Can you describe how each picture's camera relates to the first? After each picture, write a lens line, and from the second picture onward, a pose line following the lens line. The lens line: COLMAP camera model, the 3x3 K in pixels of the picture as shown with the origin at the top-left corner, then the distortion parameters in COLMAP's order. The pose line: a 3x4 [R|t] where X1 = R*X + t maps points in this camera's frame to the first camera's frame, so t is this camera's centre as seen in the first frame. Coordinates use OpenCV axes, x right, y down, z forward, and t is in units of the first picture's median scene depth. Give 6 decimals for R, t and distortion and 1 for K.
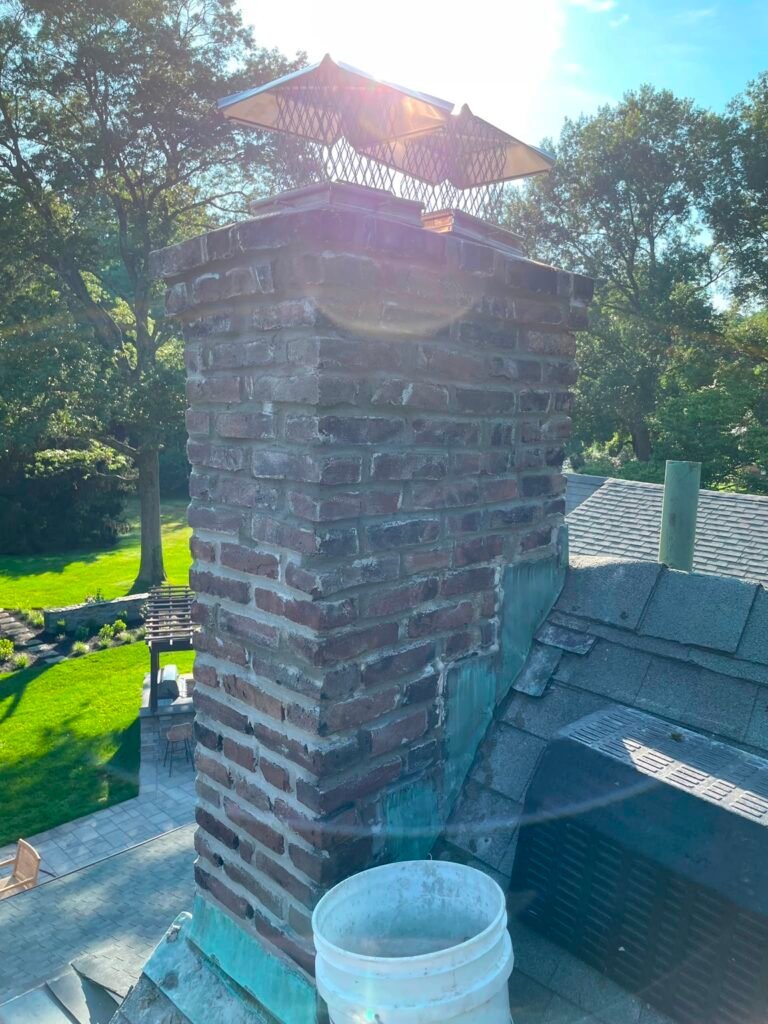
lens RADIAL K [[793.4, 0, 376.4], [0, 793.4, 484.2], [0, 0, 1]] dist [-0.003217, -0.018917]
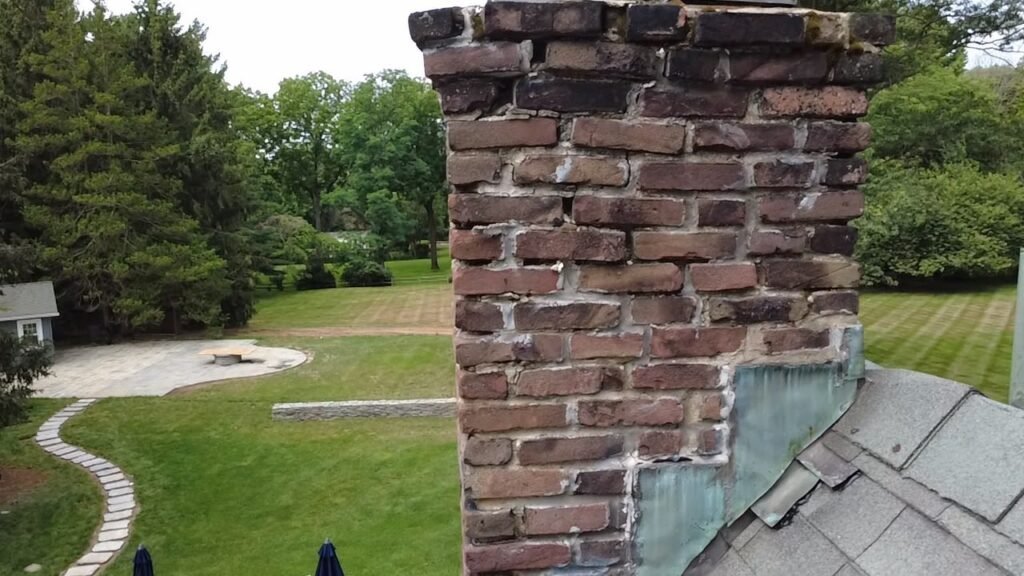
lens RADIAL K [[752.9, 0, 512.5], [0, 752.9, 288.4], [0, 0, 1]] dist [-0.006843, 0.011929]
pose [[0.781370, 0.039589, -0.622810, 0.486571], [-0.040845, 0.999090, 0.012265, 0.018689], [0.622729, 0.015855, 0.782277, 0.207878]]
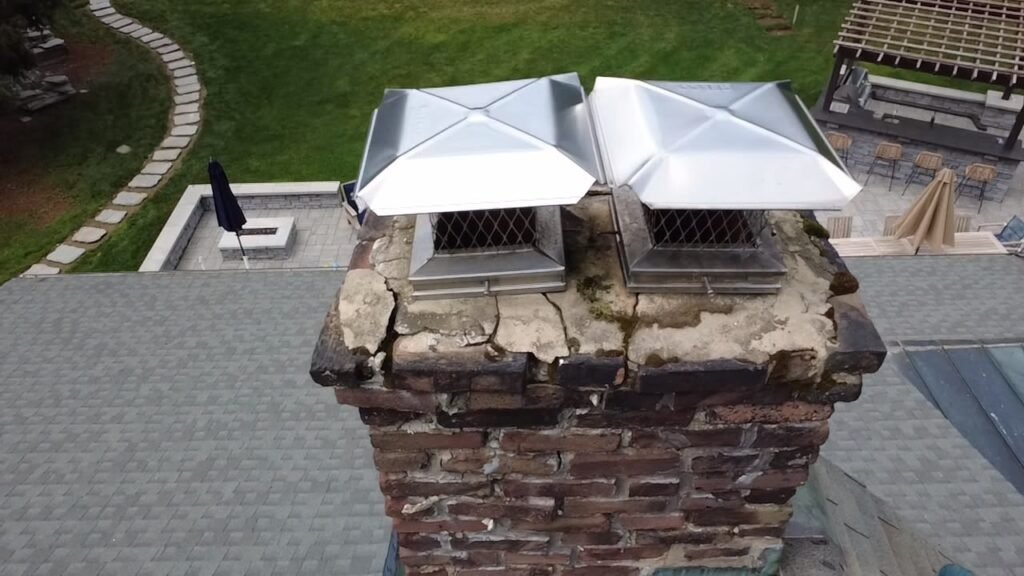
lens RADIAL K [[752.9, 0, 512.9], [0, 752.9, 286.9], [0, 0, 1]] dist [-0.006843, 0.011929]
pose [[0.727067, 0.417152, -0.545305, 0.394289], [-0.043553, 0.820674, 0.569735, -0.690362], [0.685184, -0.390486, 0.614853, 0.466572]]
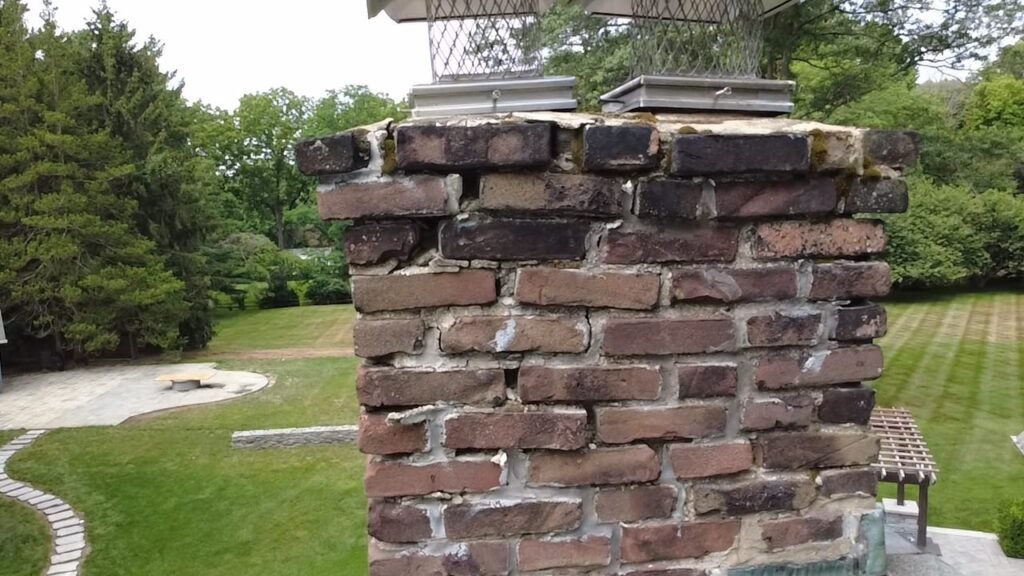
lens RADIAL K [[752.9, 0, 511.8], [0, 752.9, 288.9], [0, 0, 1]] dist [-0.006843, 0.011929]
pose [[0.808024, 0.018311, -0.588865, 0.394551], [-0.026871, 0.999622, -0.005788, -0.131683], [0.588537, 0.020500, 0.808210, 0.366160]]
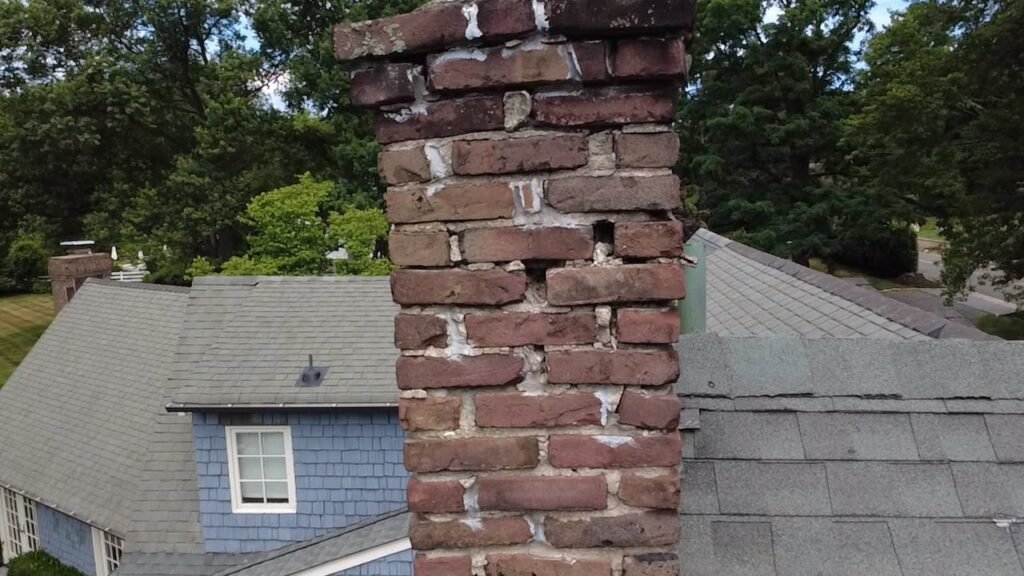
lens RADIAL K [[752.9, 0, 511.3], [0, 752.9, 289.4], [0, 0, 1]] dist [-0.006843, 0.011929]
pose [[0.729816, -0.132743, 0.670633, -0.630897], [0.121989, 0.990511, 0.063304, -0.077707], [-0.672672, 0.035610, 0.739083, 0.400968]]
